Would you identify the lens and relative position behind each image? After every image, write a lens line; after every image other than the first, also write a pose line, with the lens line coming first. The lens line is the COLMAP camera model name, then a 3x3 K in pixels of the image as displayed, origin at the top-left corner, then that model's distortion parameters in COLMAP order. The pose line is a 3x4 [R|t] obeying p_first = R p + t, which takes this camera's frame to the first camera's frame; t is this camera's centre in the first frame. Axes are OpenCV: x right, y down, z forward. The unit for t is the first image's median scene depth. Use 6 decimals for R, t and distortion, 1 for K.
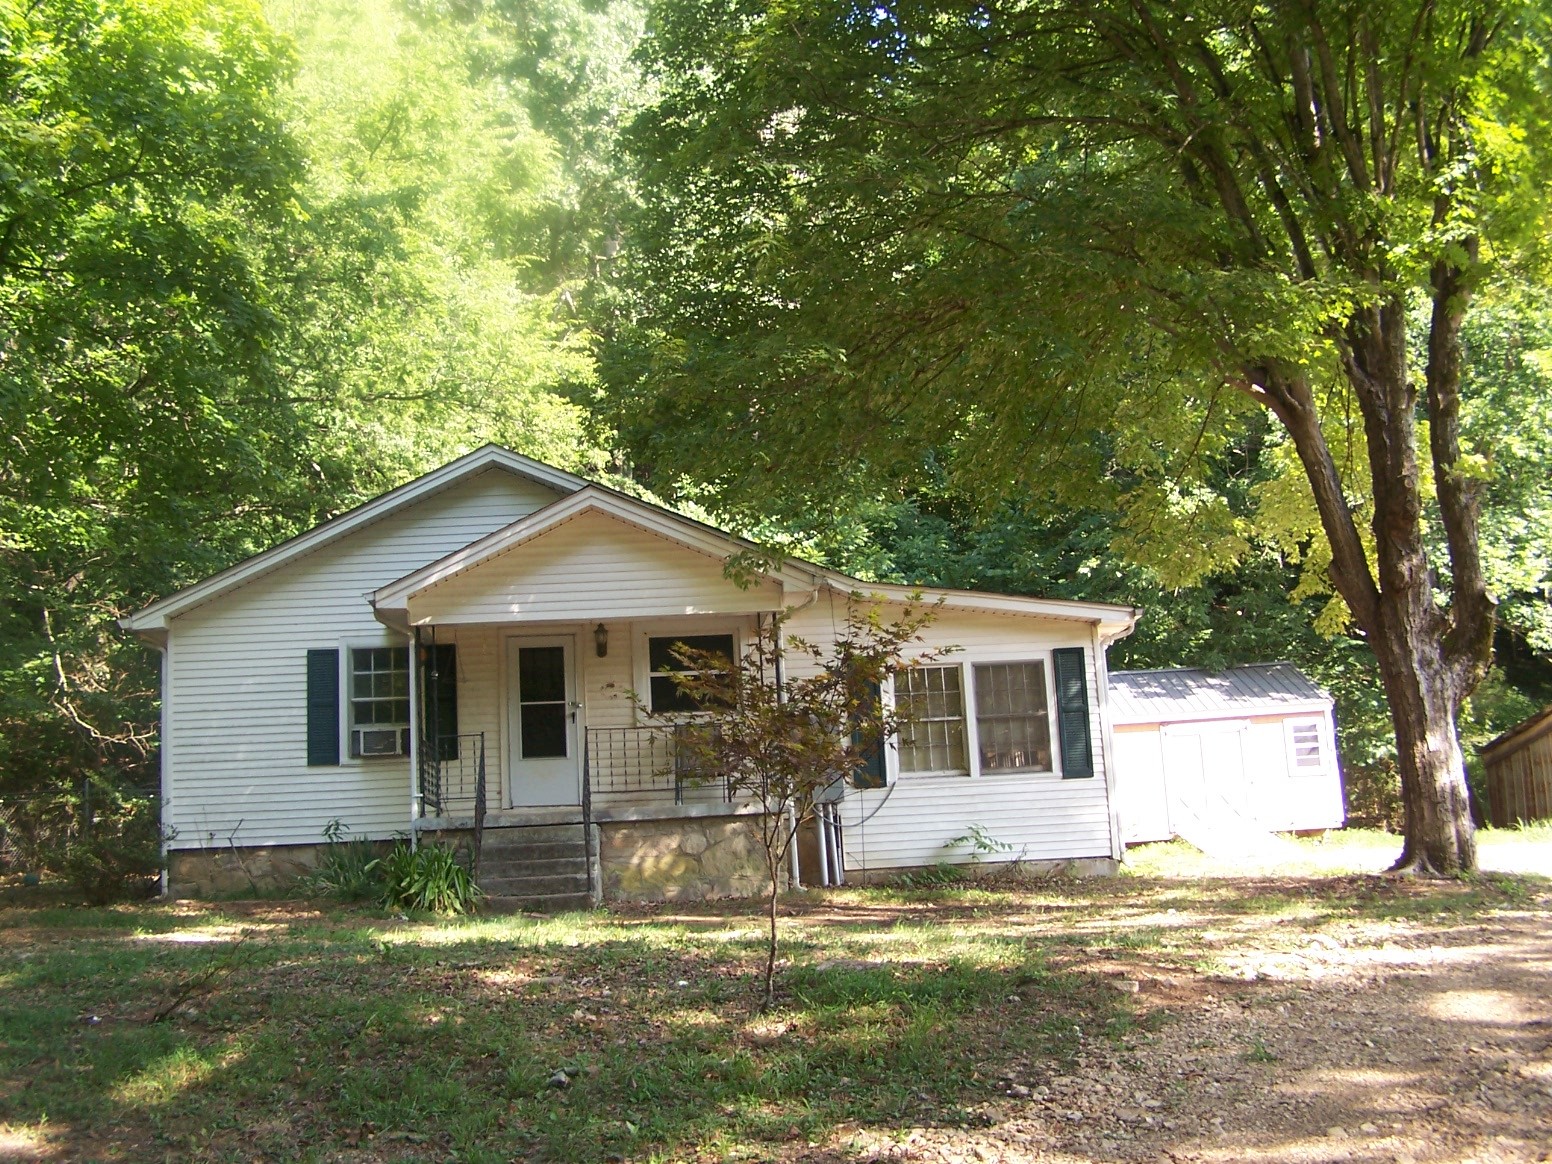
lens RADIAL K [[1308.2, 0, 776.0], [0, 1308.2, 582.0], [0, 0, 1]] dist [-0.190143, 0.236674]
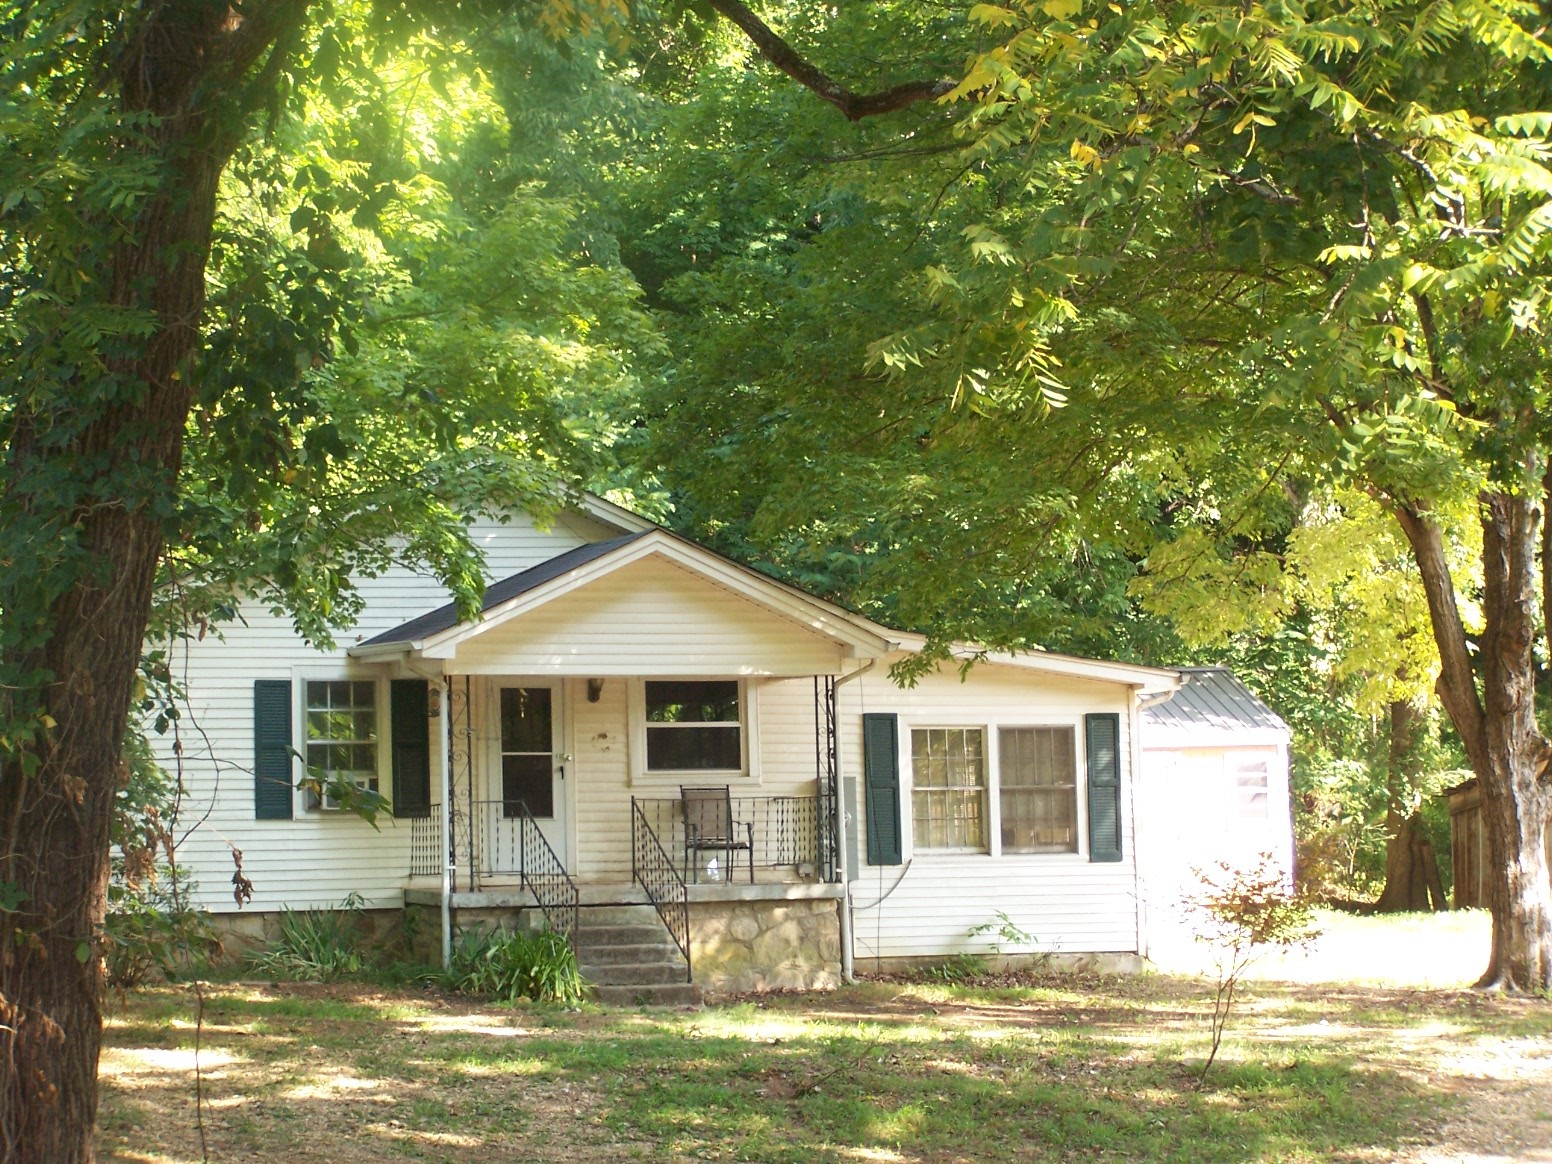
lens RADIAL K [[1943.1, 0, 775.2], [0, 1943.1, 629.4], [0, 0, 1]] dist [-0.214160, 0.478024]
pose [[0.985510, 0.058464, 0.159226, -0.231343], [-0.068886, 0.995774, 0.060740, -0.078906], [-0.155002, -0.070828, 0.985372, -0.281691]]
